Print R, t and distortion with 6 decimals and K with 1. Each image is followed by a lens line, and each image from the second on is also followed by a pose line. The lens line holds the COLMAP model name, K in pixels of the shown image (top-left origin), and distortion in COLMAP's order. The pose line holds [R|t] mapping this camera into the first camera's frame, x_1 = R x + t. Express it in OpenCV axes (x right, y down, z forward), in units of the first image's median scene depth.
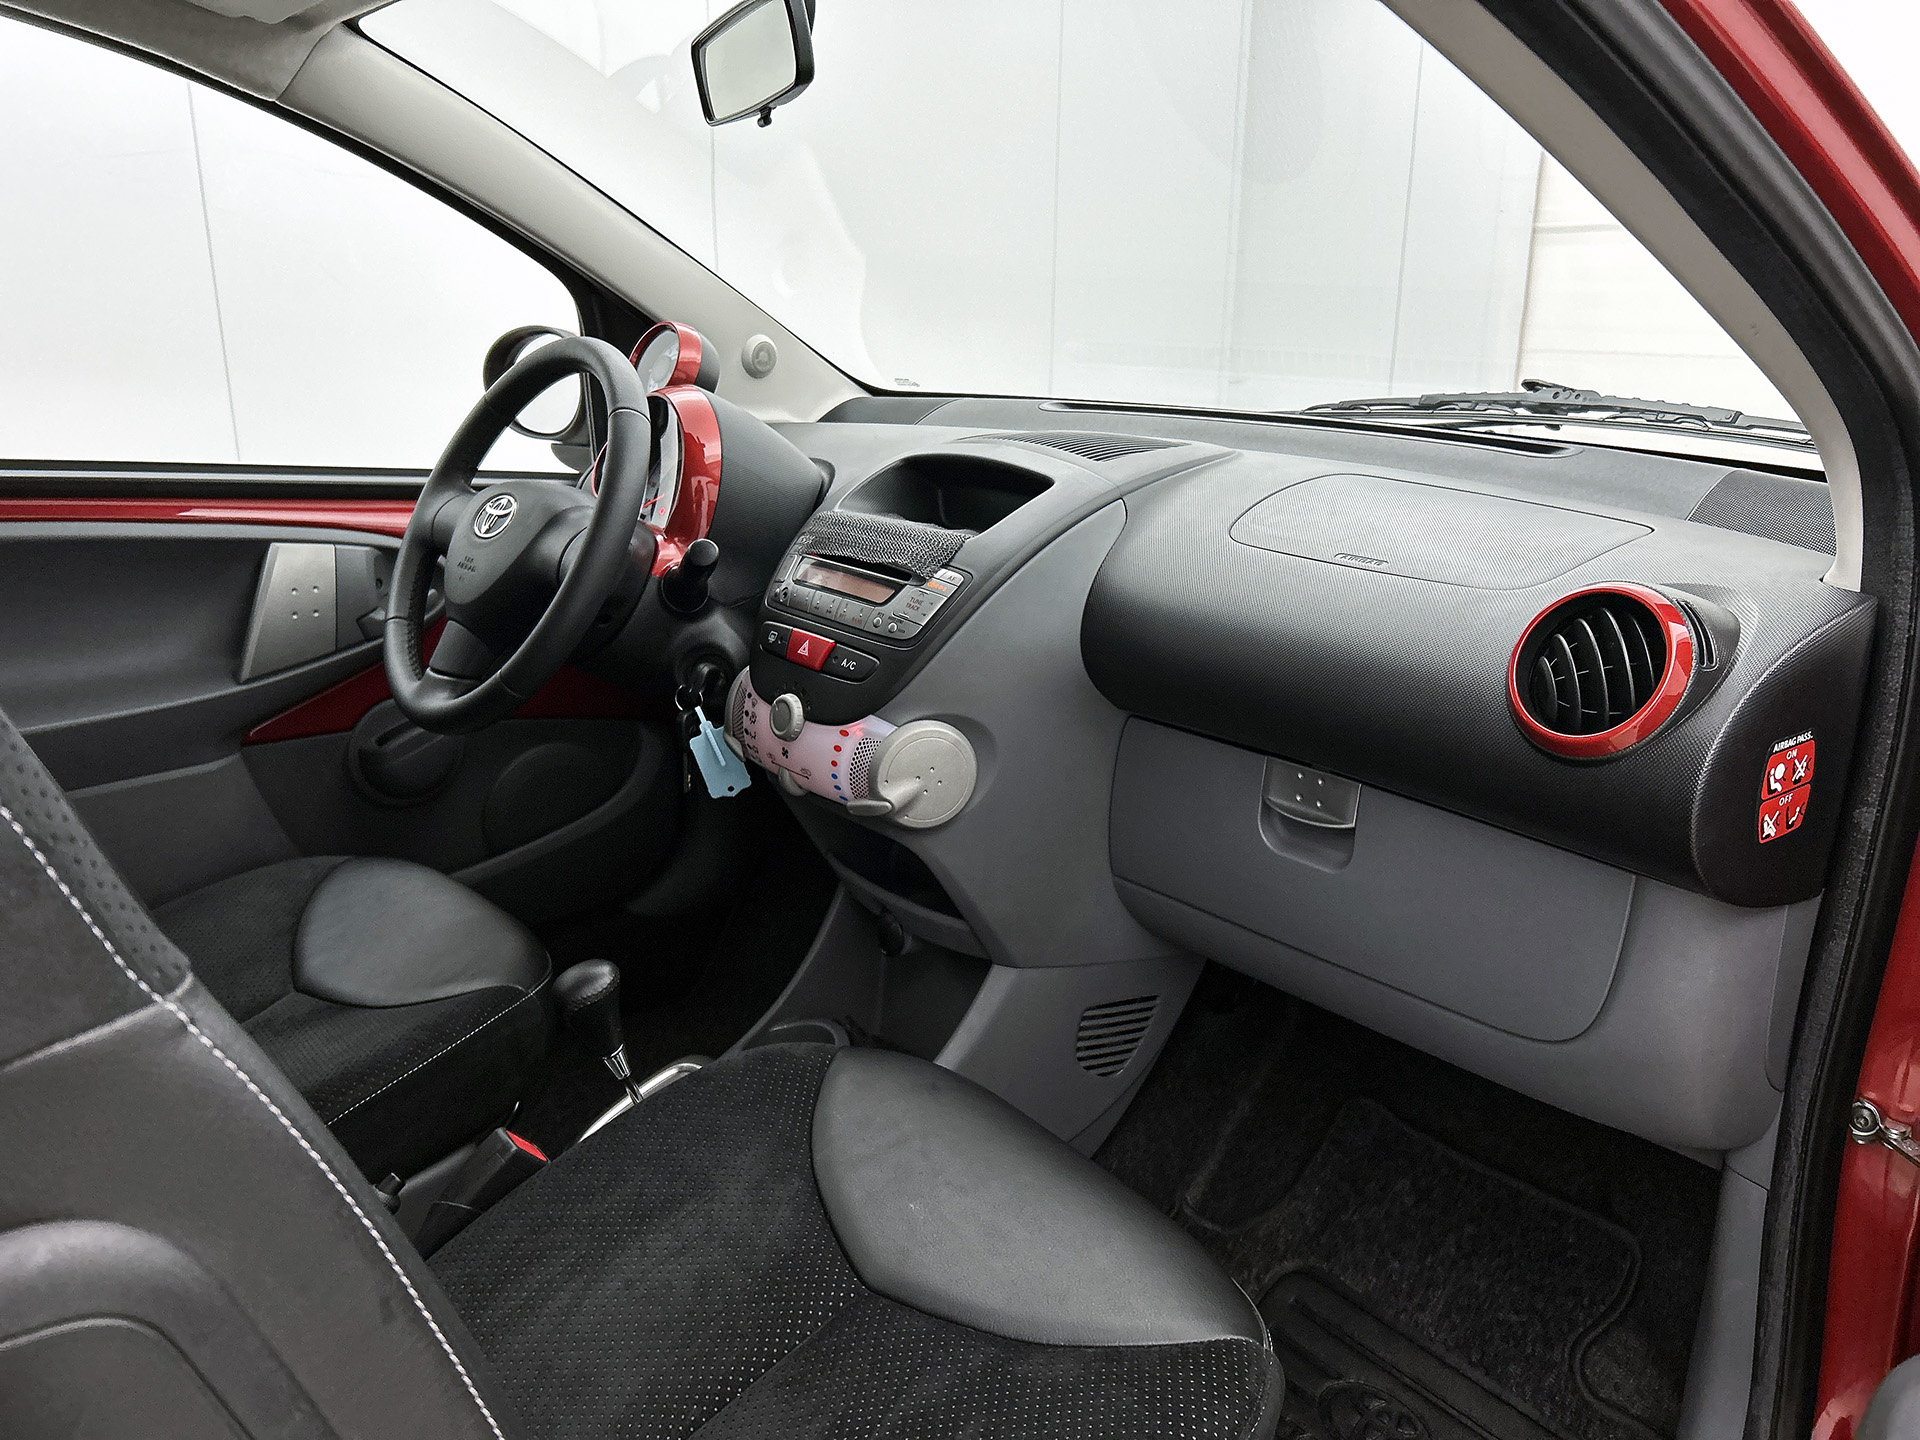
lens RADIAL K [[1444.1, 0, 951.5], [0, 1444.1, 718.9], [0, 0, 1]] dist [0.027142, -0.011260]
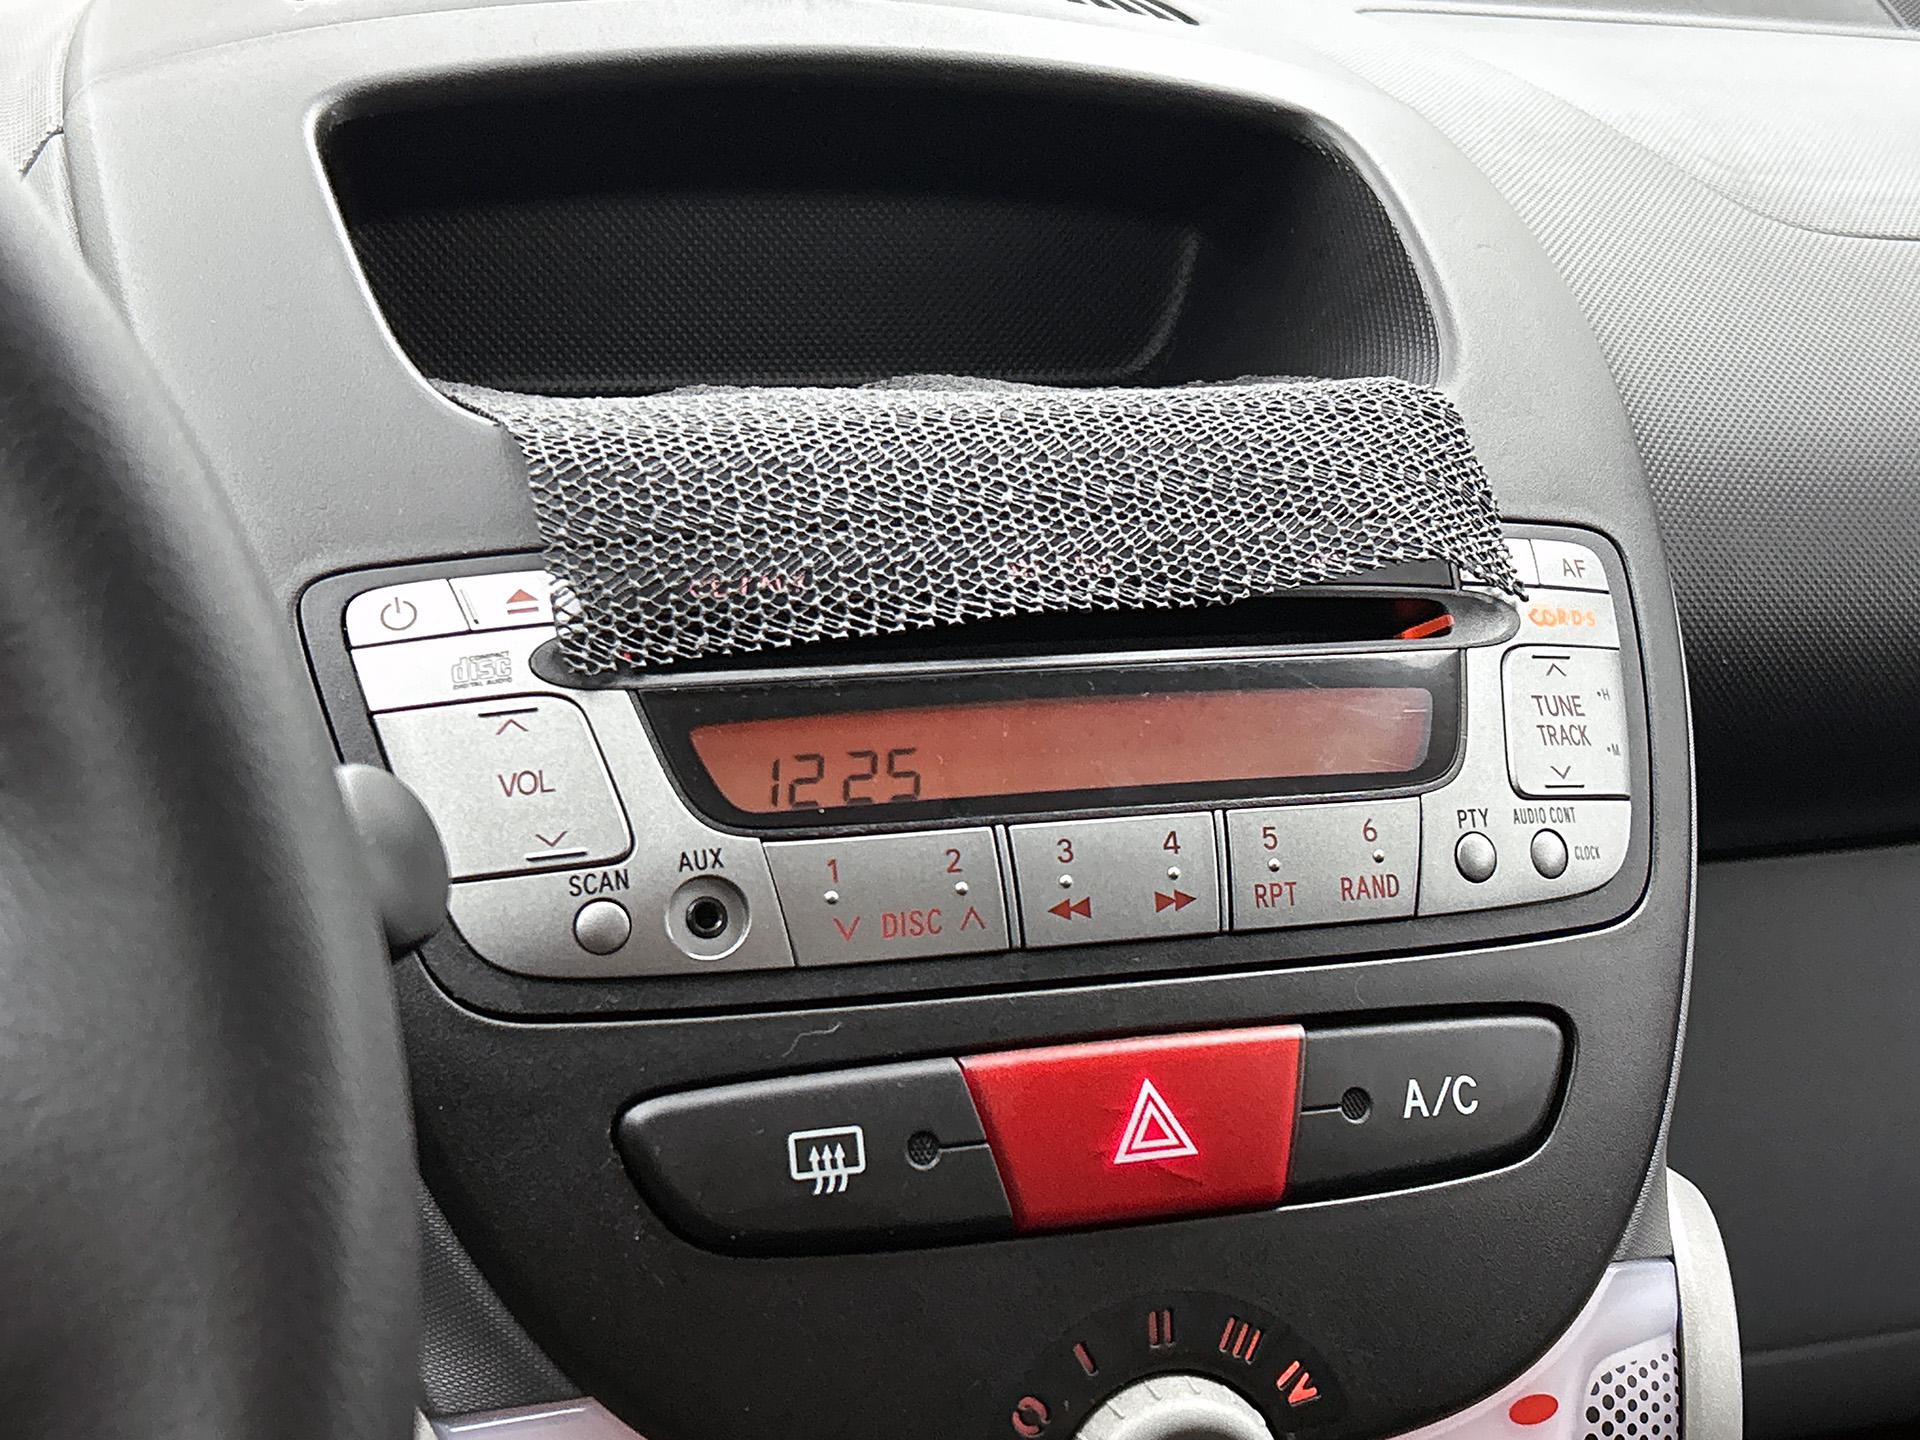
lens RADIAL K [[2866.5, 0, 968.4], [0, 2866.5, 731.5], [0, 0, 1]] dist [0.107500, 0.000000]
pose [[0.361159, -0.301904, 0.882280, -0.428187], [0.218390, 0.947212, 0.234725, -0.192290], [-0.906570, 0.107908, 0.408027, 0.861624]]
